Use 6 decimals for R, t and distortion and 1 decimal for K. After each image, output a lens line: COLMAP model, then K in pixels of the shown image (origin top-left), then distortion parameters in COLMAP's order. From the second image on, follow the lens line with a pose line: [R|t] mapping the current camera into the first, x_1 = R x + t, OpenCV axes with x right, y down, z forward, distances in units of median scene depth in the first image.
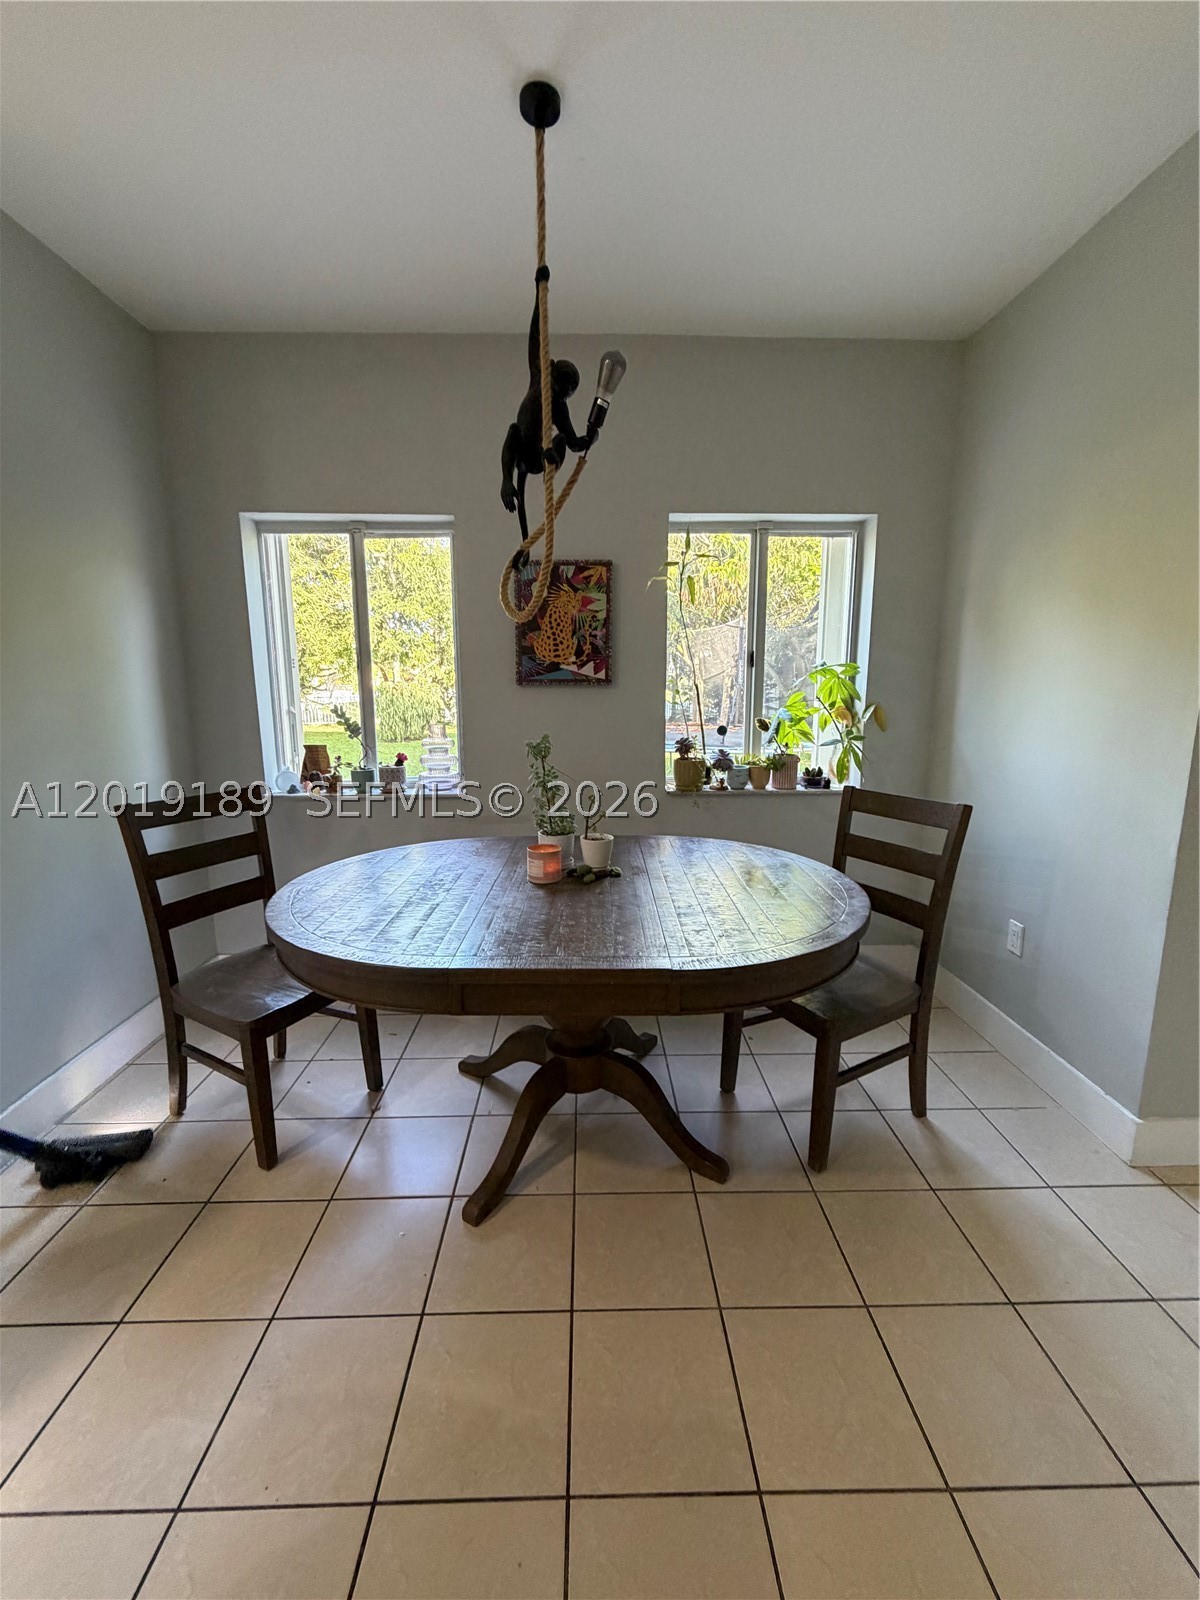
lens RADIAL K [[633.0, 0, 600.0], [0, 633.0, 800.0], [0, 0, 1]] dist [0.000263, -0.000005]
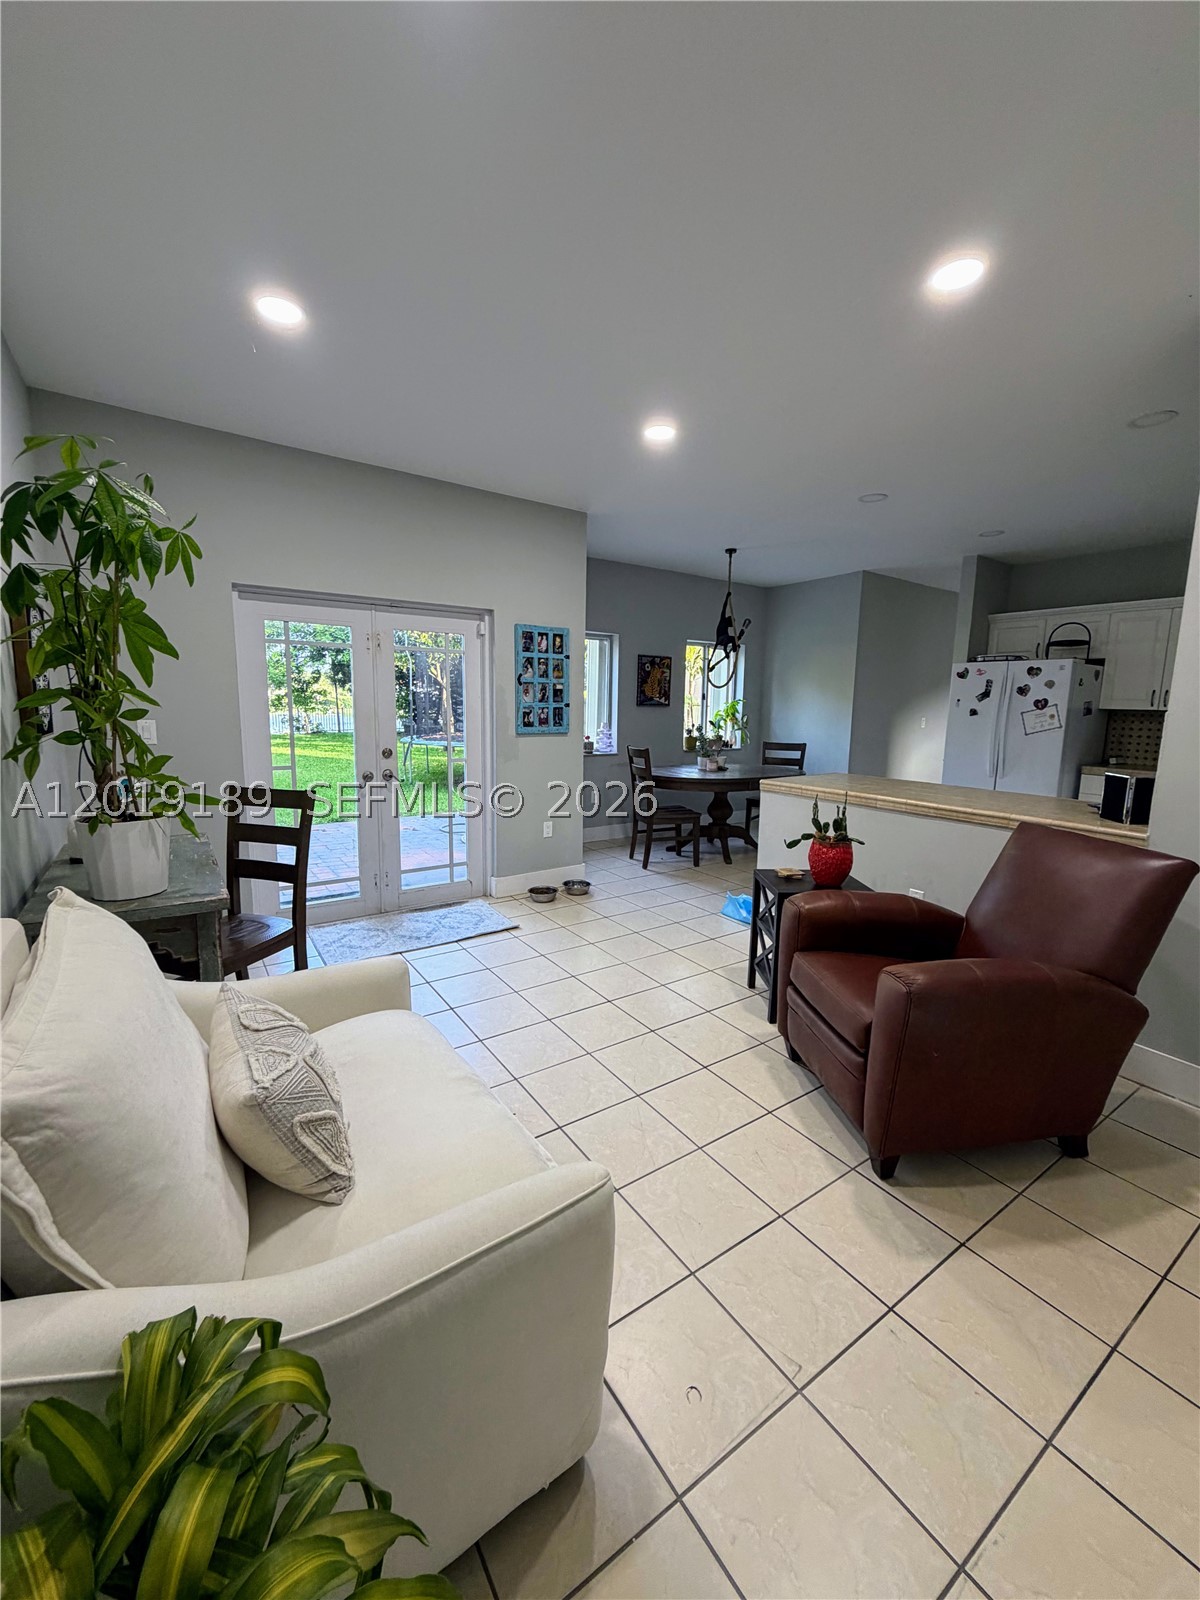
lens RADIAL K [[636.9, 0, 600.0], [0, 636.9, 800.0], [0, 0, 1]] dist [-0.000041, -0.000002]
pose [[0.841456, -0.067056, 0.536148, -1.560110], [0.082180, 0.996608, -0.004332, 0.168063], [-0.534039, 0.047706, 0.844113, -0.920794]]
